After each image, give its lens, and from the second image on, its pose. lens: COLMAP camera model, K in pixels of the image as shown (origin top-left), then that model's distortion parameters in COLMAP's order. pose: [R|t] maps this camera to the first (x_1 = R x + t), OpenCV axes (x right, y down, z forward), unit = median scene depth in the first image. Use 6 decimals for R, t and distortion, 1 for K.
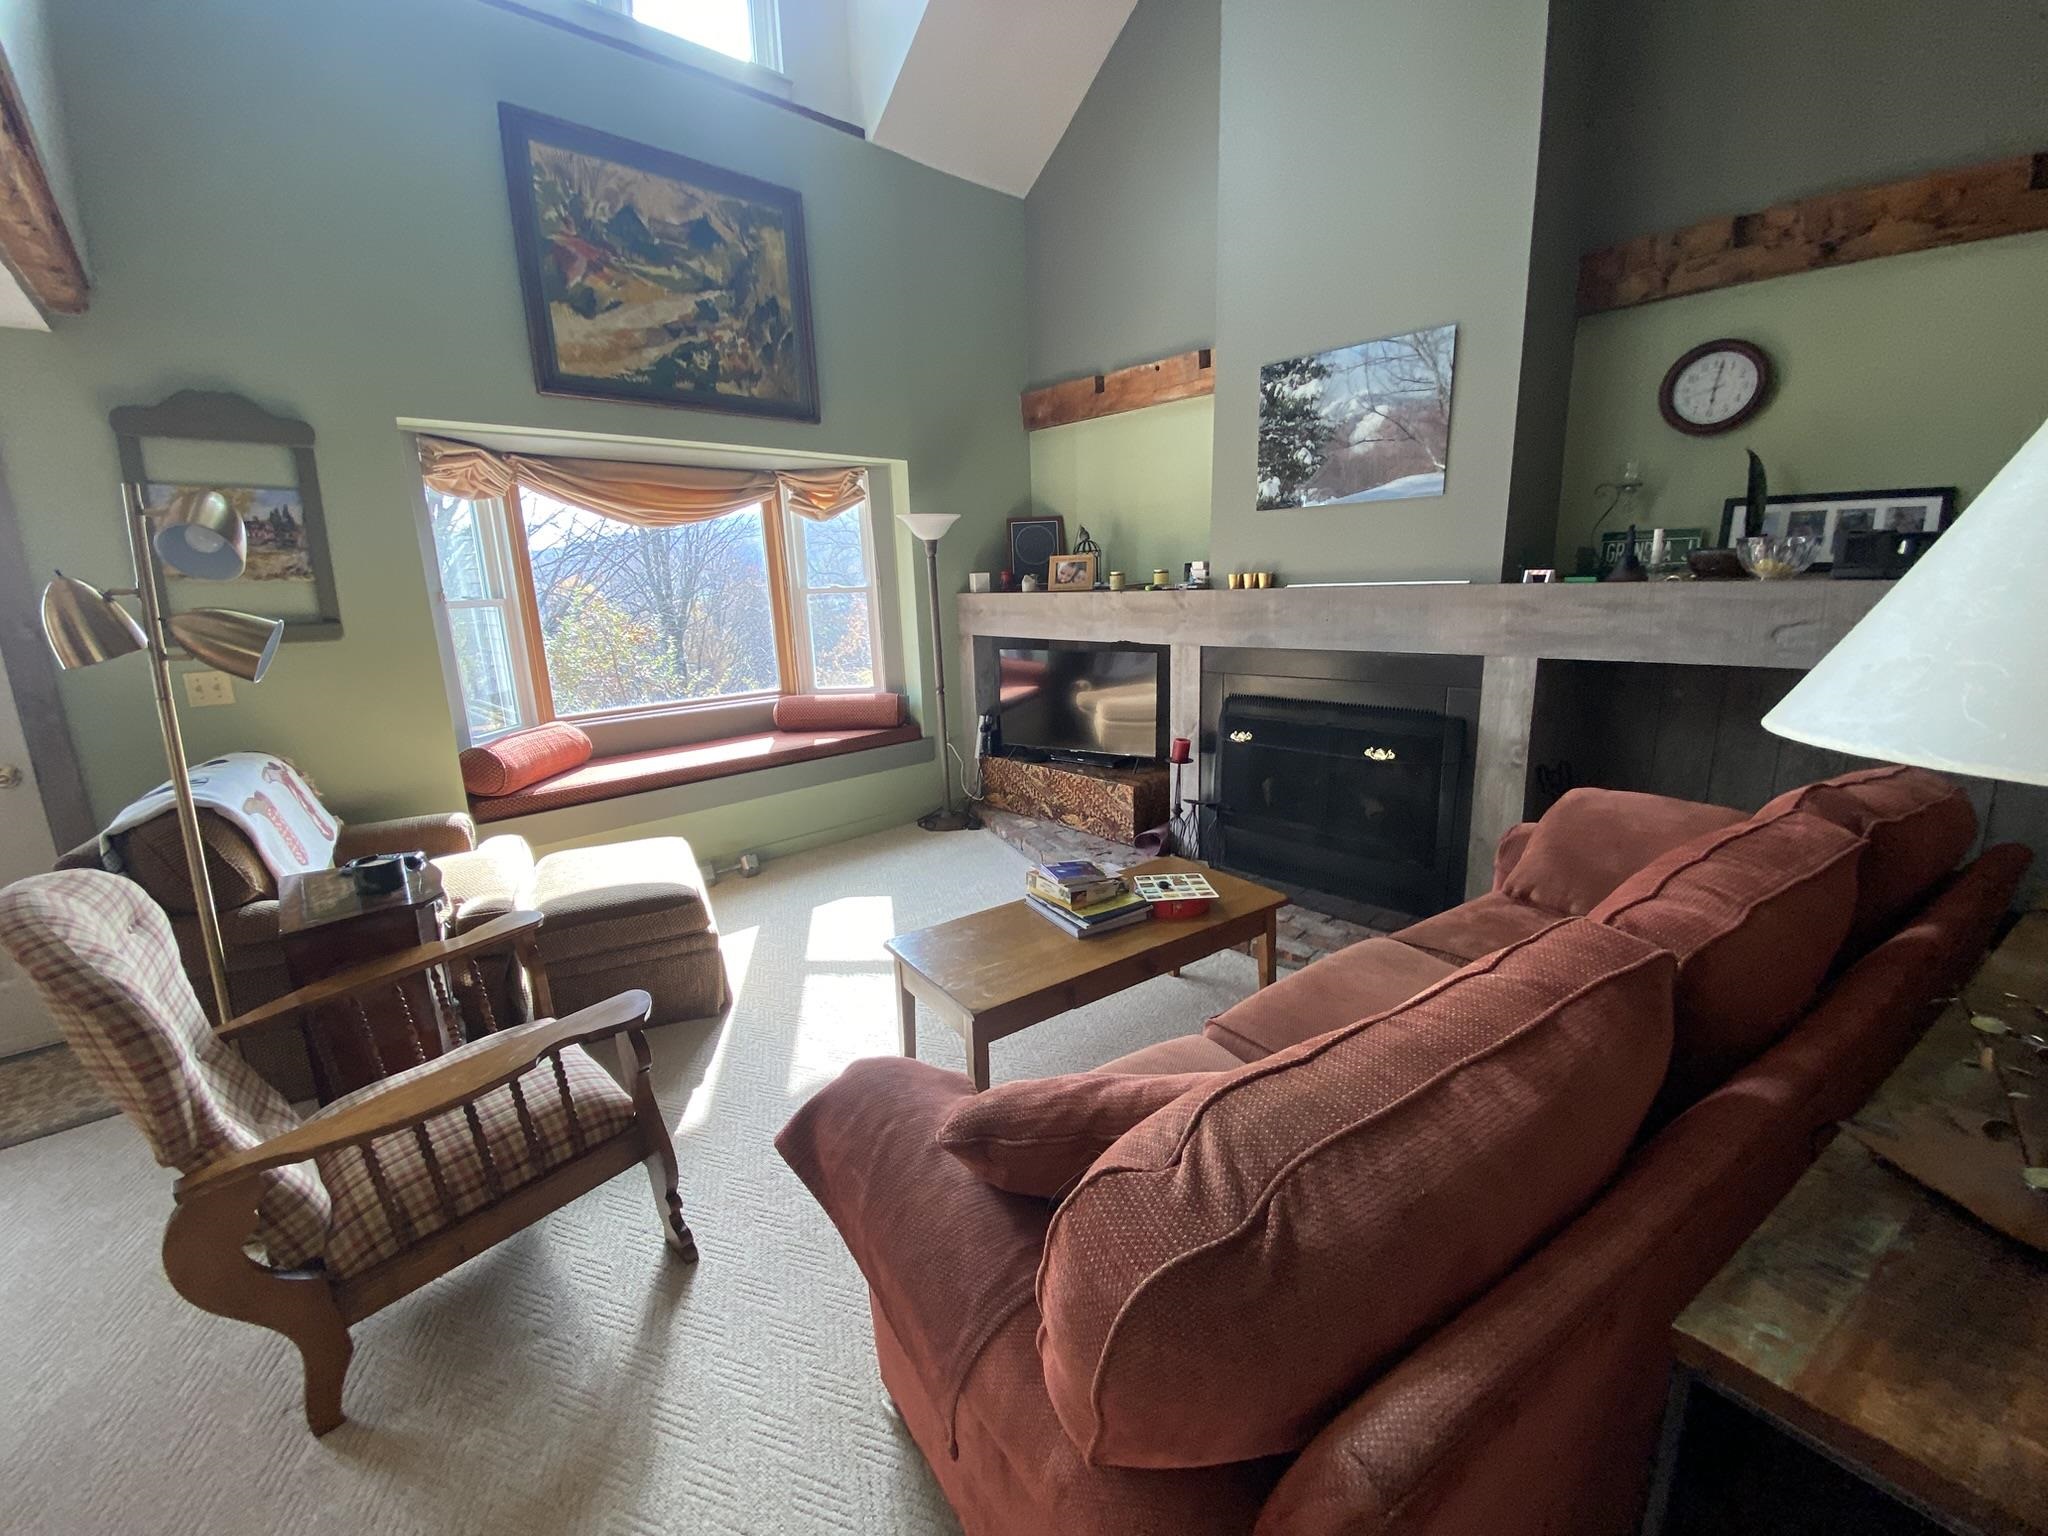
lens RADIAL K [[823.0, 0, 1018.8], [0, 823.0, 764.1], [0, 0, 1]] dist [0.020069, -0.021277]
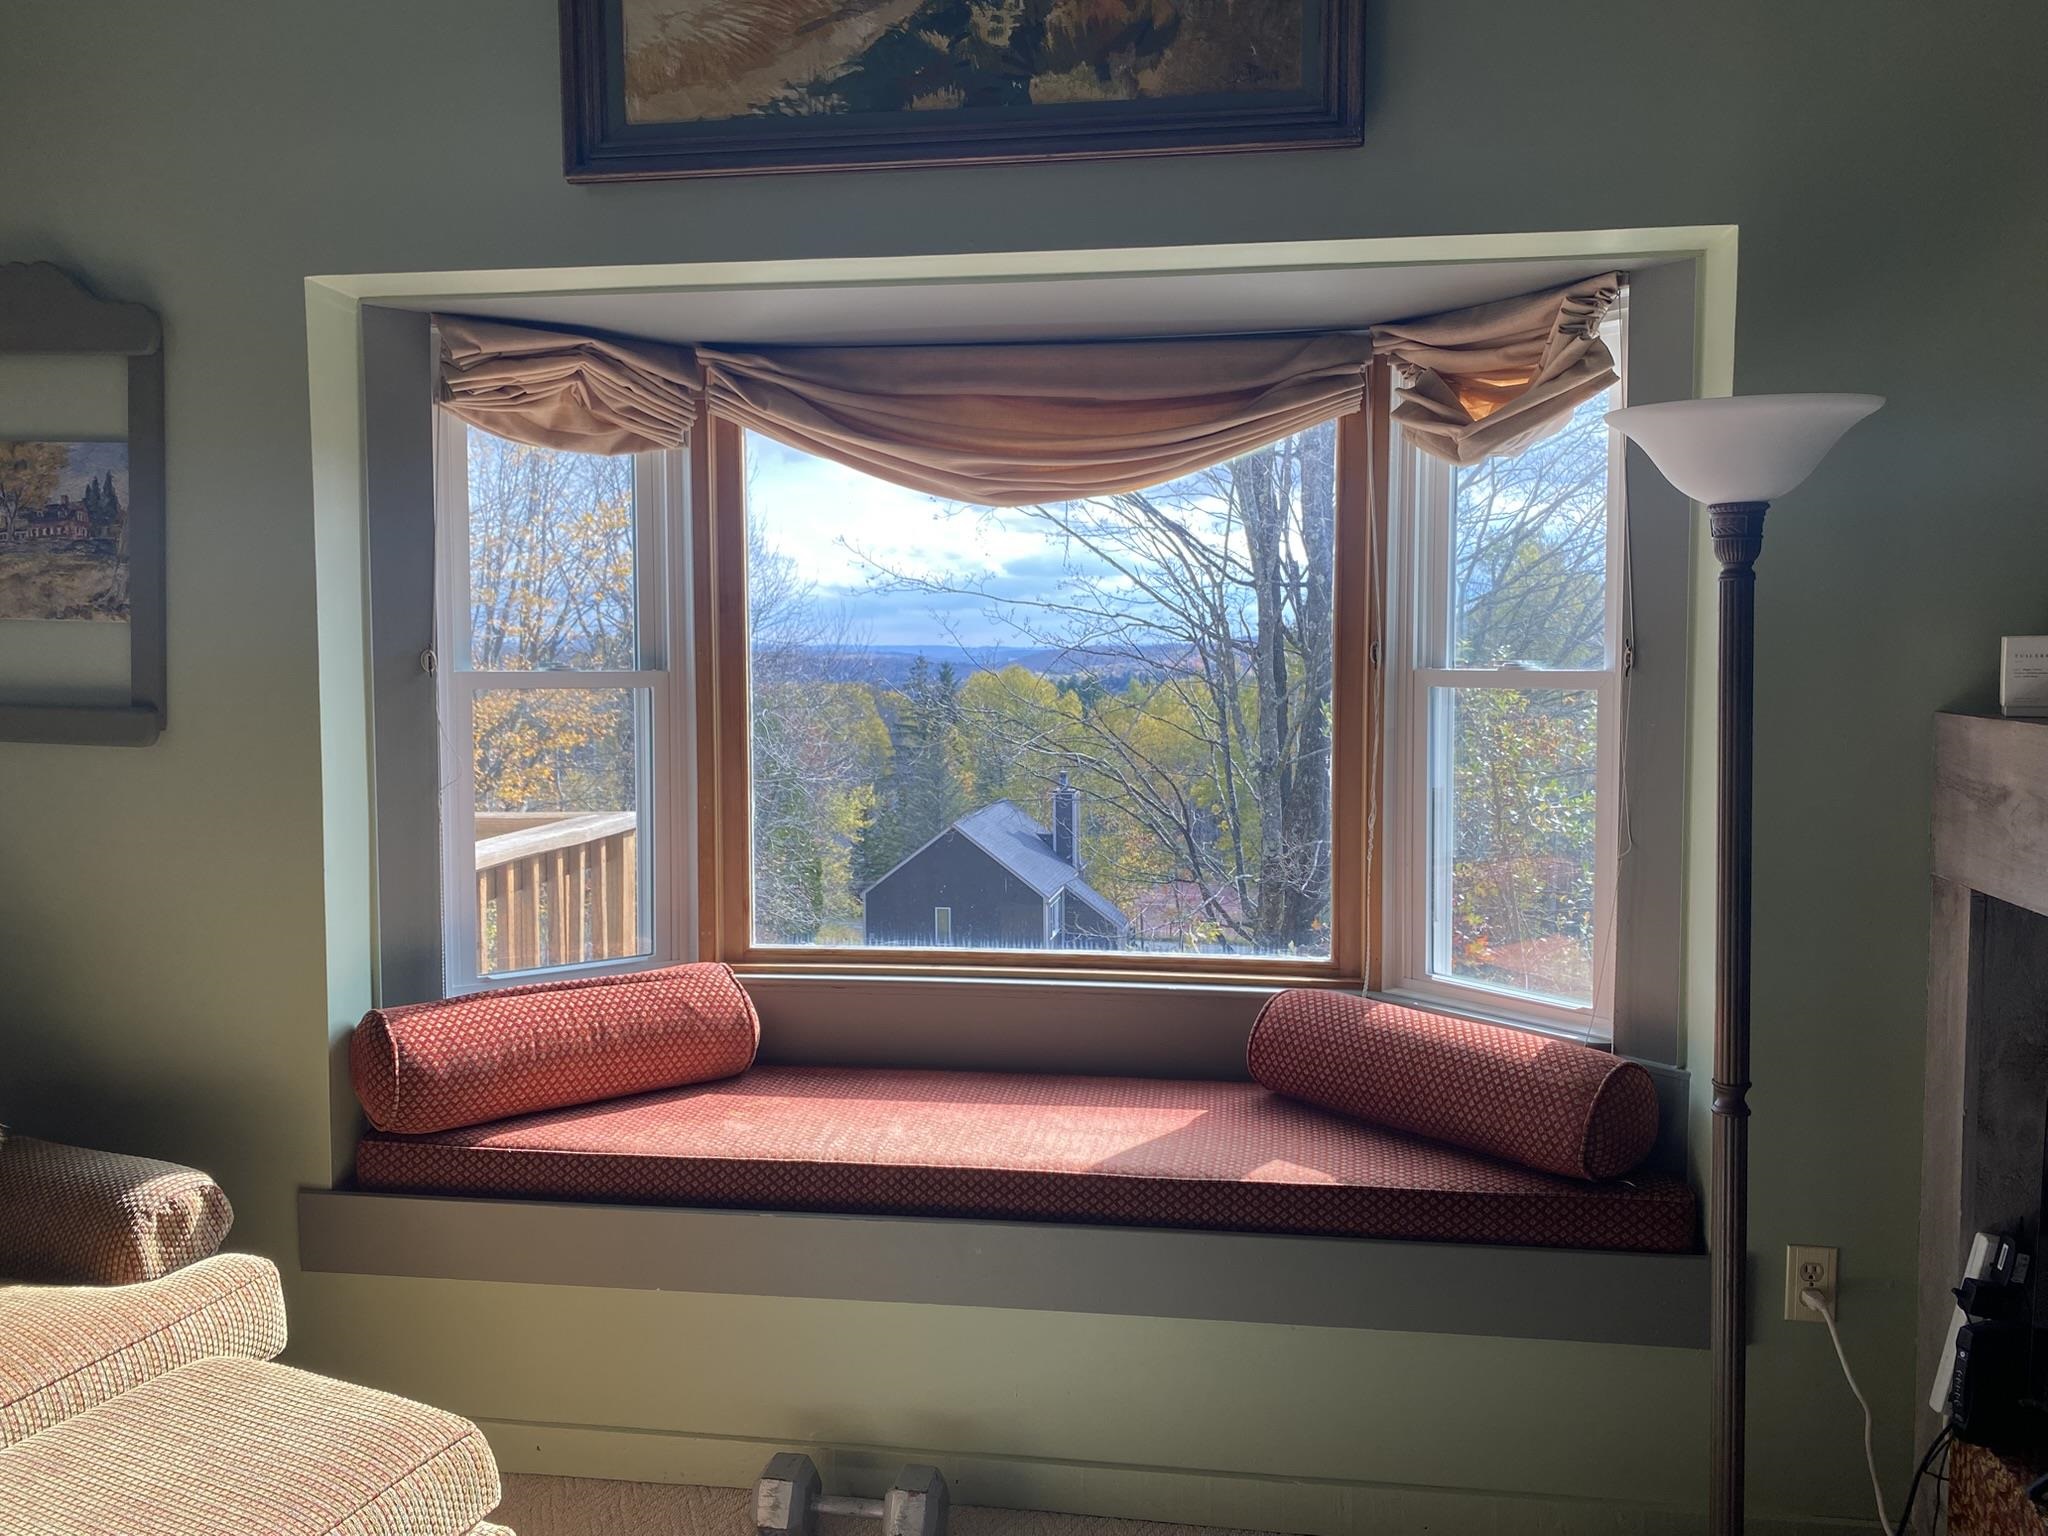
lens RADIAL K [[1559.1, 0, 1033.6], [0, 1559.1, 752.2], [0, 0, 1]] dist [0.019004, -0.005249]
pose [[0.625875, 0.087447, -0.775006, 0.171602], [-0.190816, 0.980664, -0.043446, -0.176474], [0.756221, 0.175075, 0.630459, 0.704616]]
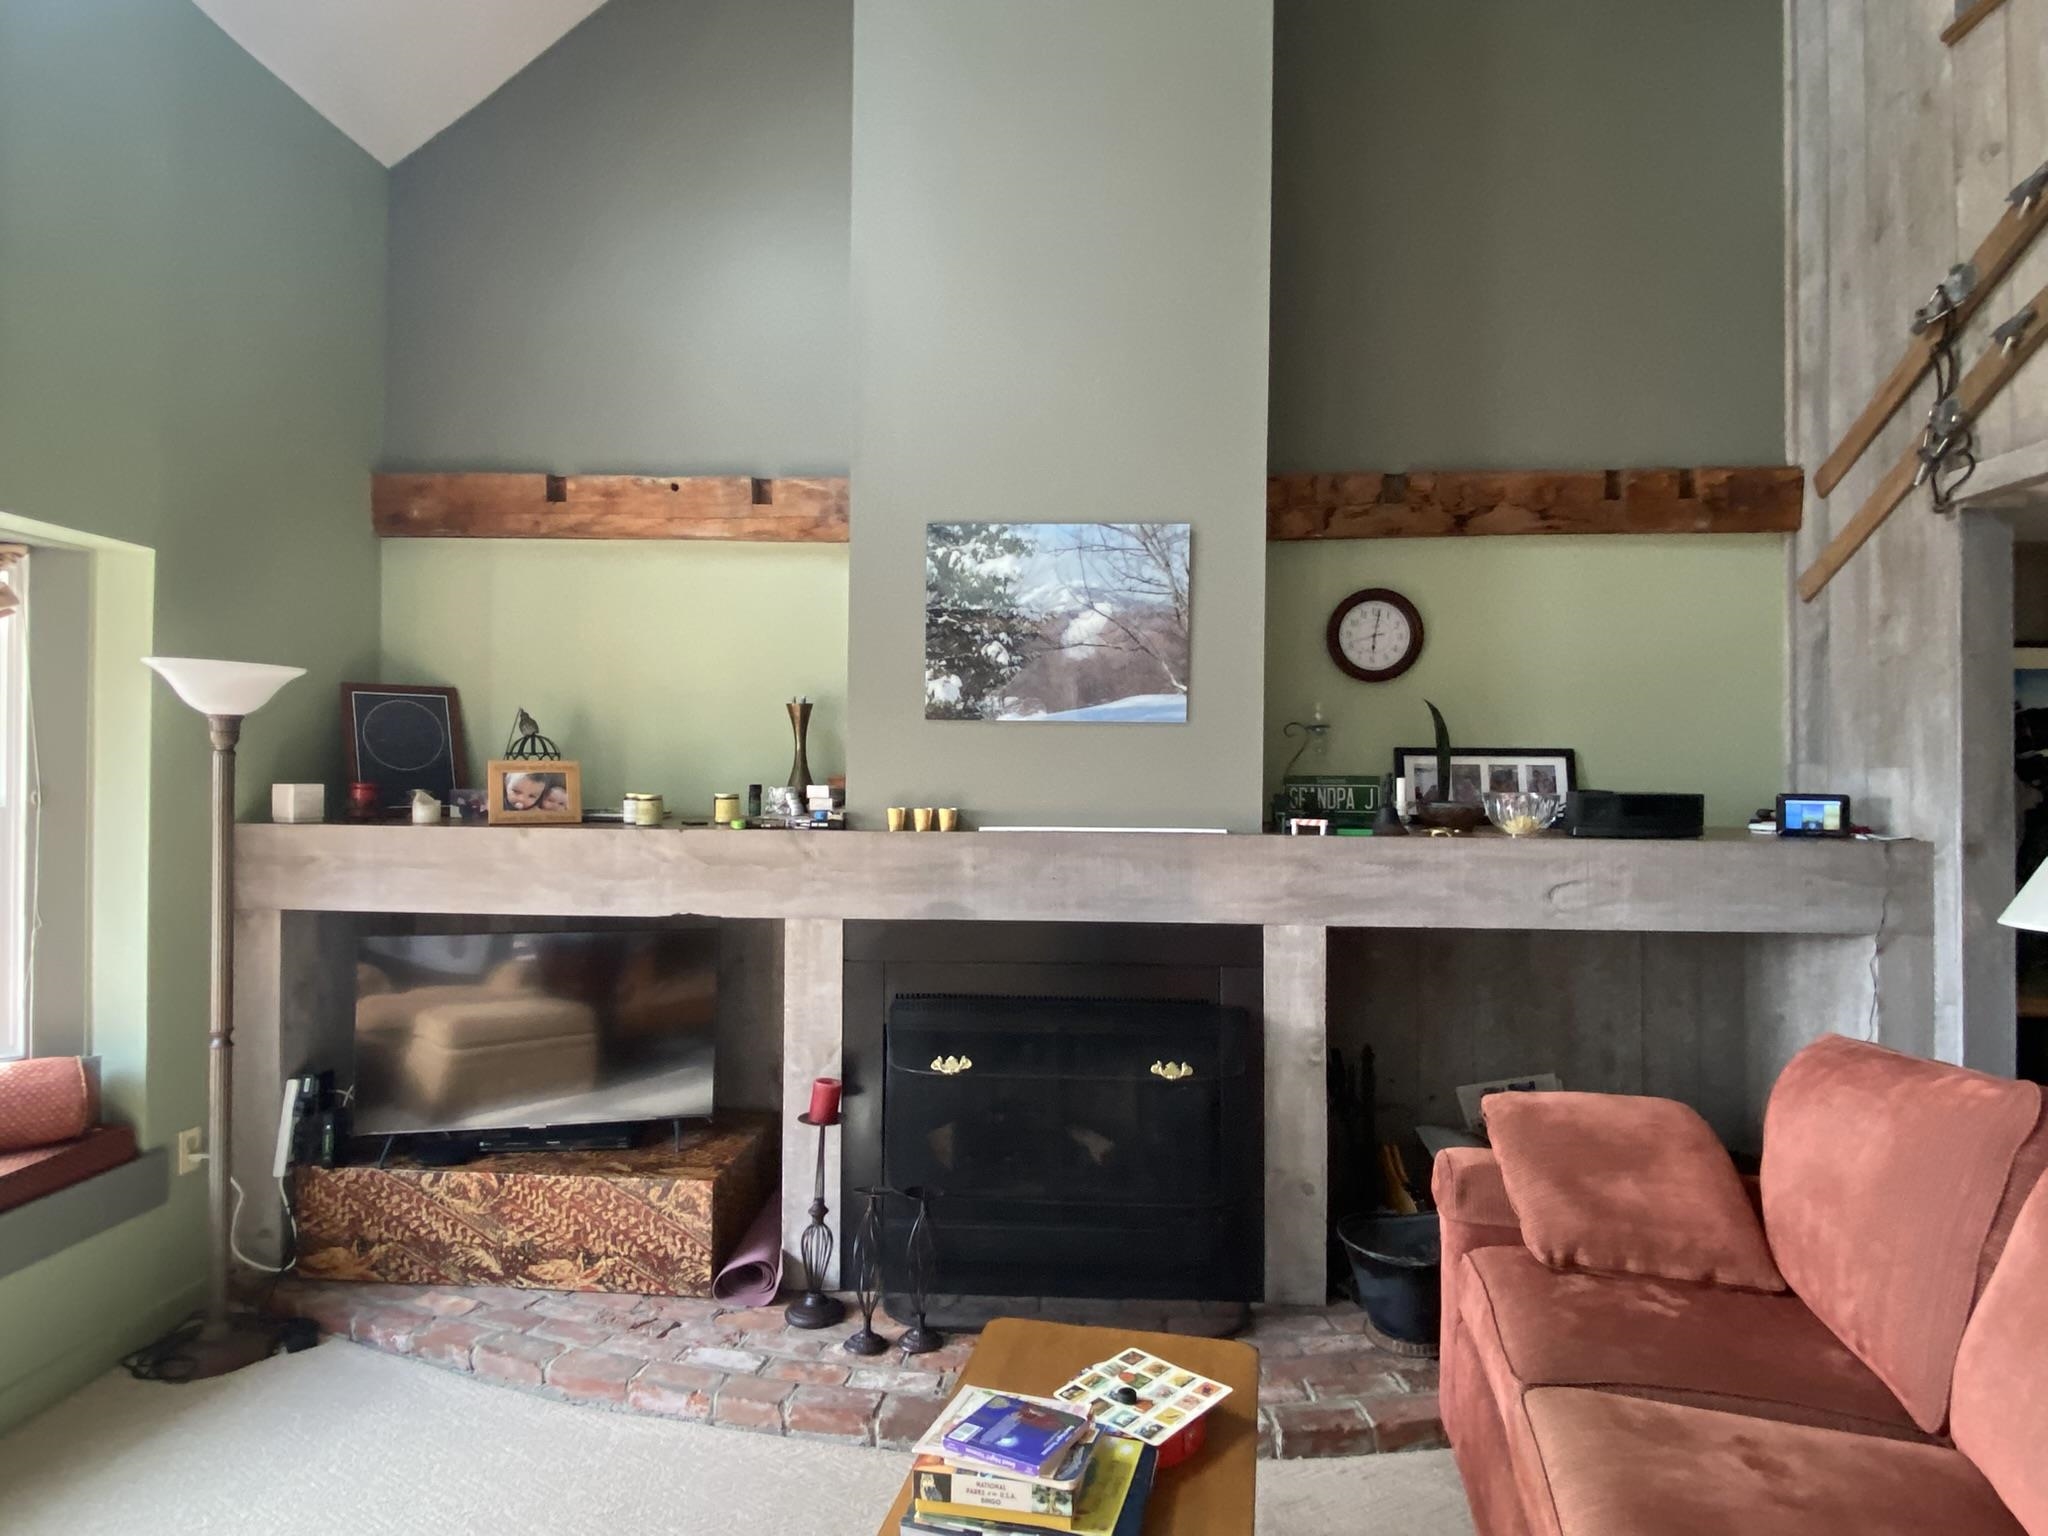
lens RADIAL K [[1114.5, 0, 1020.6], [0, 1114.5, 766.6], [0, 0, 1]] dist [0.078534, -0.085566]
pose [[0.723464, 0.044214, 0.688944, -0.286786], [0.122194, 0.973989, -0.190824, -0.085780], [-0.679461, 0.222239, 0.699244, 0.317900]]
